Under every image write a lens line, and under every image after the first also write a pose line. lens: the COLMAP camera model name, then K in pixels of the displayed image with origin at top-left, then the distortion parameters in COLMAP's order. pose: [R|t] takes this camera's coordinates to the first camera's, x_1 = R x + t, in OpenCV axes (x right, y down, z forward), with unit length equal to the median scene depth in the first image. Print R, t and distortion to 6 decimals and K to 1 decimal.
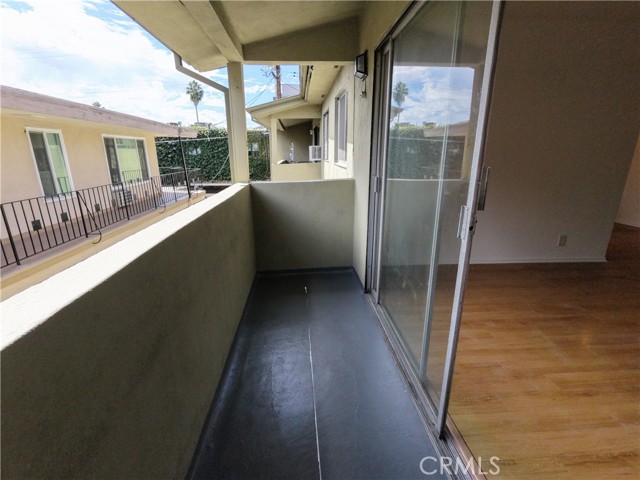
lens RADIAL K [[306.9, 0, 320.0], [0, 306.9, 240.0], [0, 0, 1]] dist [0.000304, 0.001467]
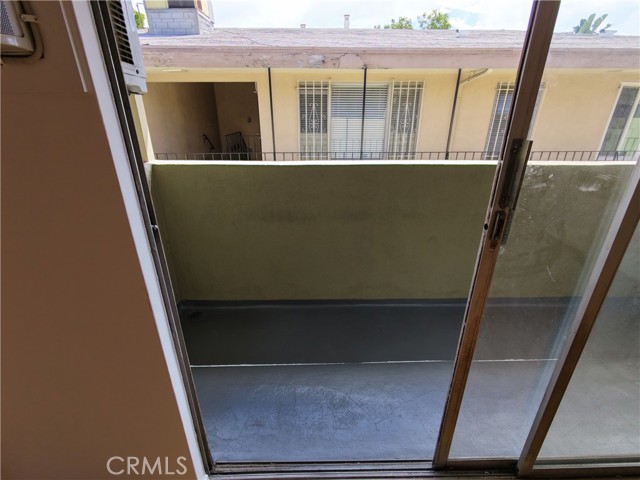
lens RADIAL K [[306.9, 0, 320.0], [0, 306.9, 240.0], [0, 0, 1]] dist [0.000304, 0.001467]
pose [[-0.049199, 0.397014, -0.916493, 0.551697], [-0.276489, 0.876331, 0.394458, -0.086867], [0.959757, 0.272807, 0.066656, 0.281257]]
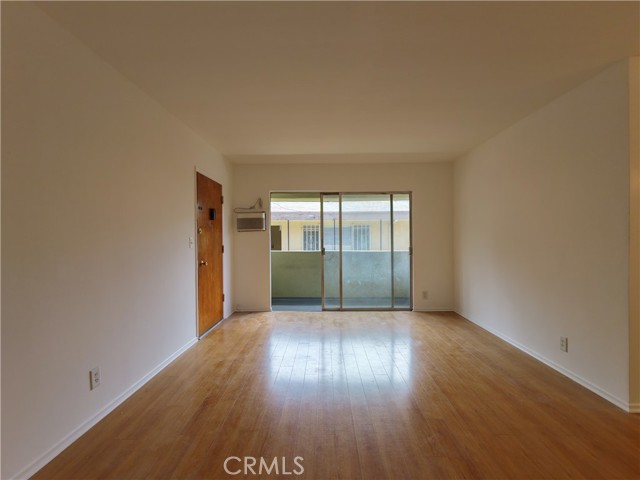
lens RADIAL K [[306.9, 0, 320.0], [0, 306.9, 240.0], [0, 0, 1]] dist [0.000304, 0.001467]
pose [[-0.088137, 0.002608, -0.996105, 2.365716], [-0.269565, 0.962621, 0.026372, -0.150701], [0.958940, 0.270840, -0.084139, 0.621160]]
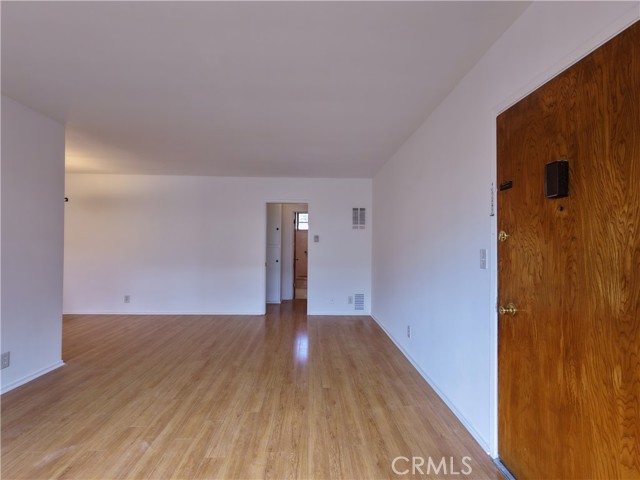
lens RADIAL K [[306.9, 0, 320.0], [0, 306.9, 240.0], [0, 0, 1]] dist [0.000304, 0.001467]
pose [[0.041790, 0.011869, 0.999056, 0.154481], [0.268362, 0.963051, -0.022667, -0.079693], [-0.962411, 0.269056, 0.037061, 0.288209]]
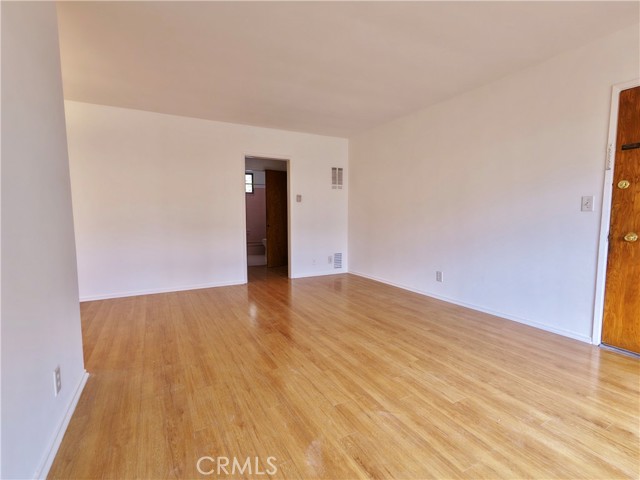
lens RADIAL K [[306.9, 0, 320.0], [0, 306.9, 240.0], [0, 0, 1]] dist [0.000304, 0.001467]
pose [[-0.411986, -0.079479, 0.907717, 0.387180], [0.254450, 0.946524, 0.198364, -0.260525], [-0.874942, 0.312692, -0.369731, 1.151665]]
